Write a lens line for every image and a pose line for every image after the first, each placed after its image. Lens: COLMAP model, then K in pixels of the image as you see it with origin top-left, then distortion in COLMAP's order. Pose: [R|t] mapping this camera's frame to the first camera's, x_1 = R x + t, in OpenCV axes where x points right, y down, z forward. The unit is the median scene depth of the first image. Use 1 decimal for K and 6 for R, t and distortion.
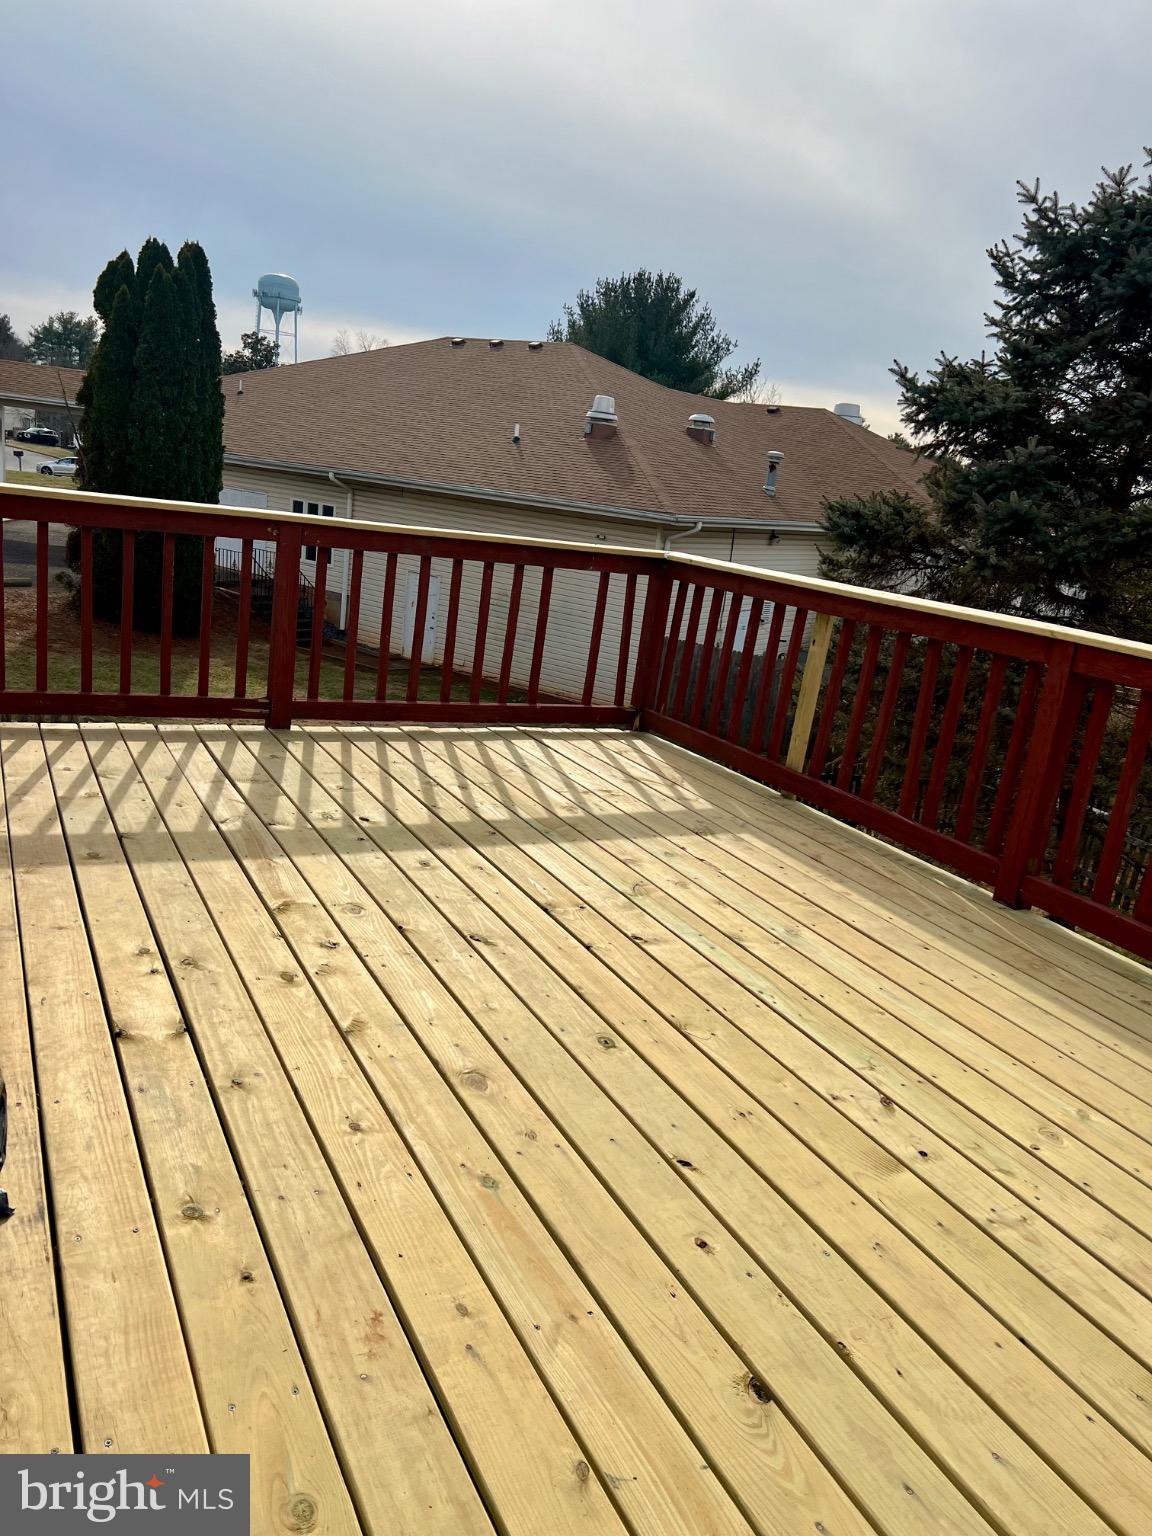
lens RADIAL K [[1148.4, 0, 567.3], [0, 1148.4, 773.3], [0, 0, 1]] dist [0.056040, -0.051408]
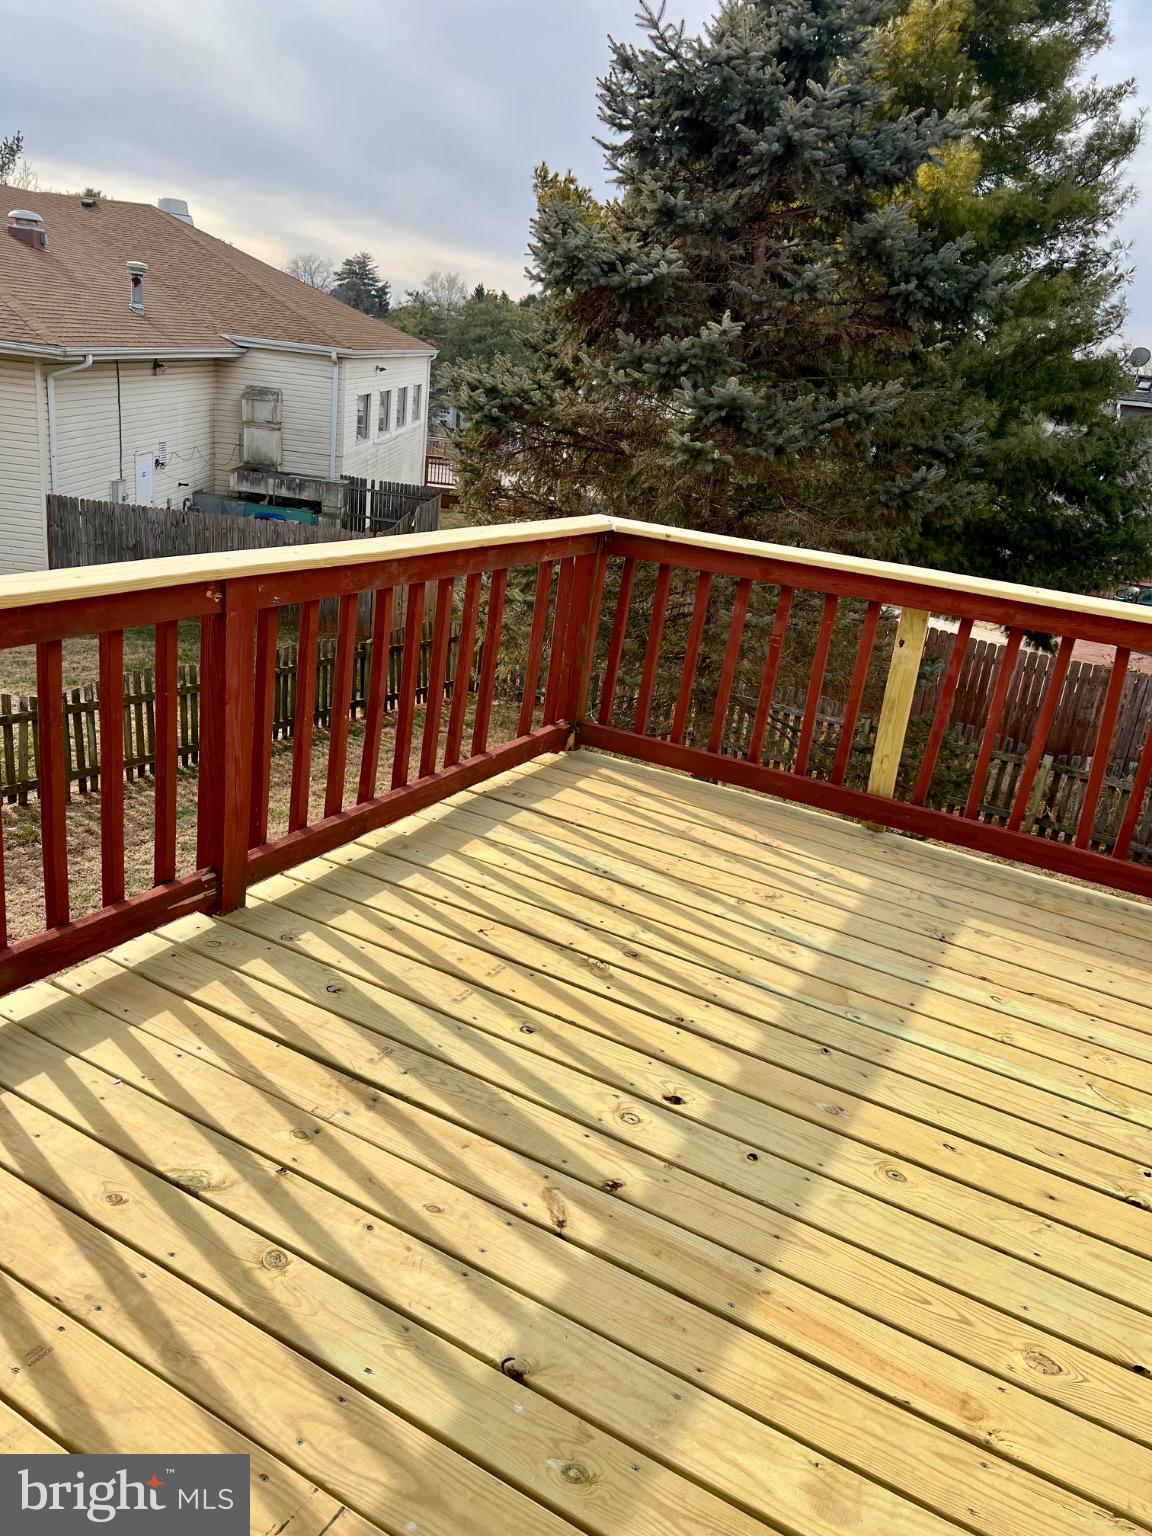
lens RADIAL K [[1148.4, 0, 579.1], [0, 1148.4, 764.0], [0, 0, 1]] dist [0.056040, -0.051408]
pose [[0.837514, -0.207791, 0.505365, -0.386034], [0.130661, 0.974199, 0.184024, -0.199848], [-0.530564, -0.088091, 0.843055, 0.404675]]
